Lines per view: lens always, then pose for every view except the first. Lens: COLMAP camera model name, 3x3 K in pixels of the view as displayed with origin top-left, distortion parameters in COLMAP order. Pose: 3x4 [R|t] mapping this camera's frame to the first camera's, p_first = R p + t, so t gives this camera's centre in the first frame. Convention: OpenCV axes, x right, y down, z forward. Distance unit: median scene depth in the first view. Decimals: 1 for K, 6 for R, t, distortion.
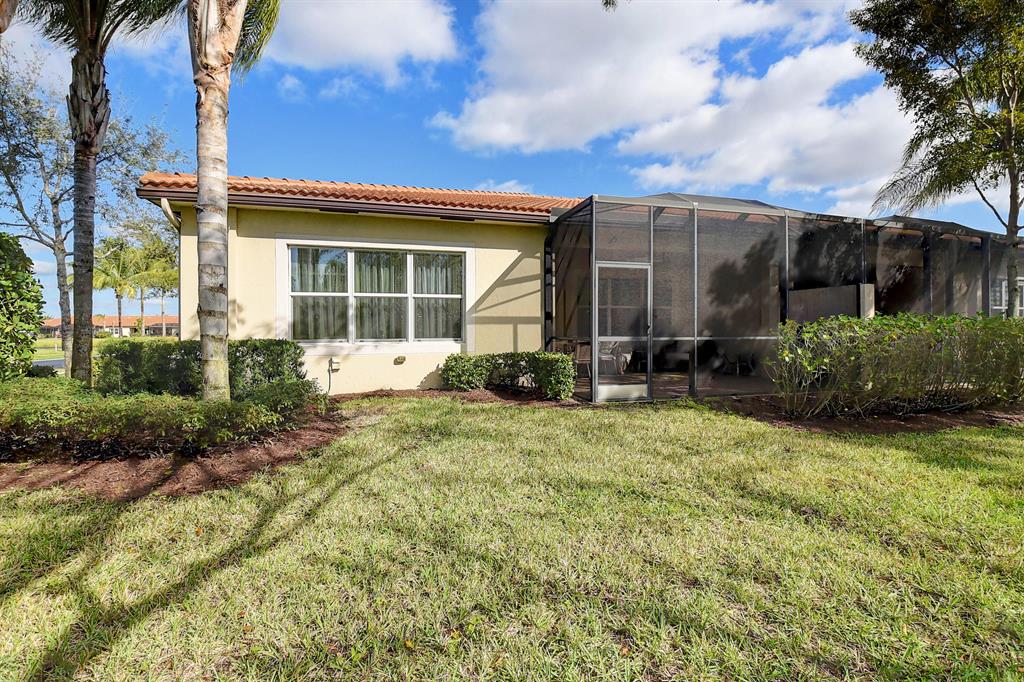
lens RADIAL K [[445.8, 0, 511.6], [0, 445.8, 327.3], [0, 0, 1]] dist [-0.000366, -0.000248]
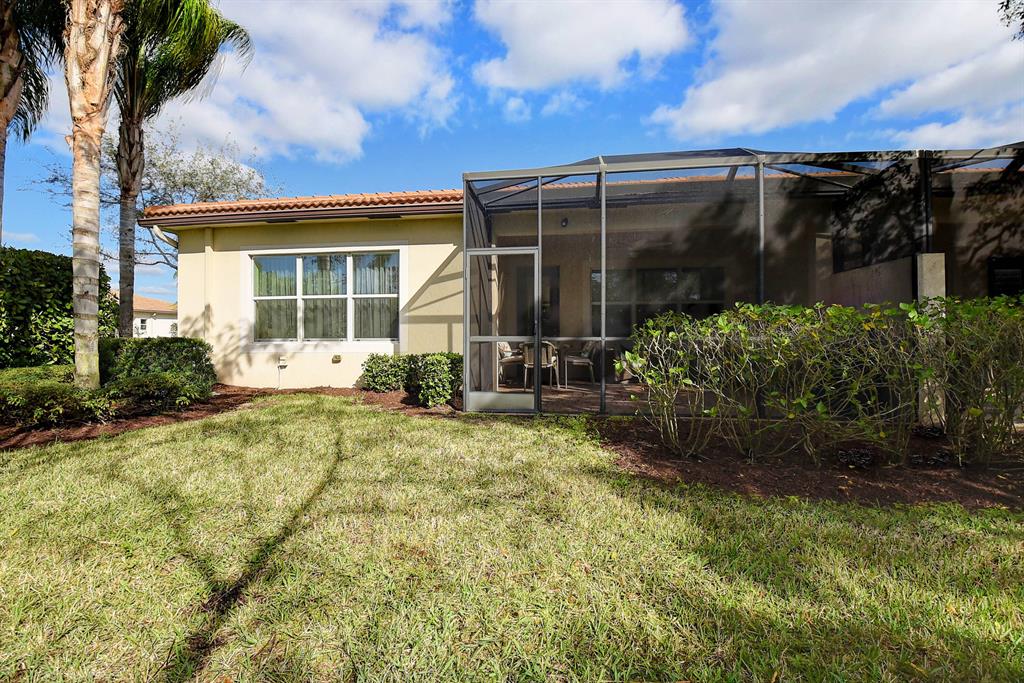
lens RADIAL K [[453.3, 0, 509.7], [0, 453.3, 330.7], [0, 0, 1]] dist [0.014164, -0.026101]
pose [[0.923048, -0.004819, -0.384654, 0.515105], [0.008948, 0.999920, 0.008945, 0.001634], [0.384580, -0.011698, 0.923017, 0.175498]]
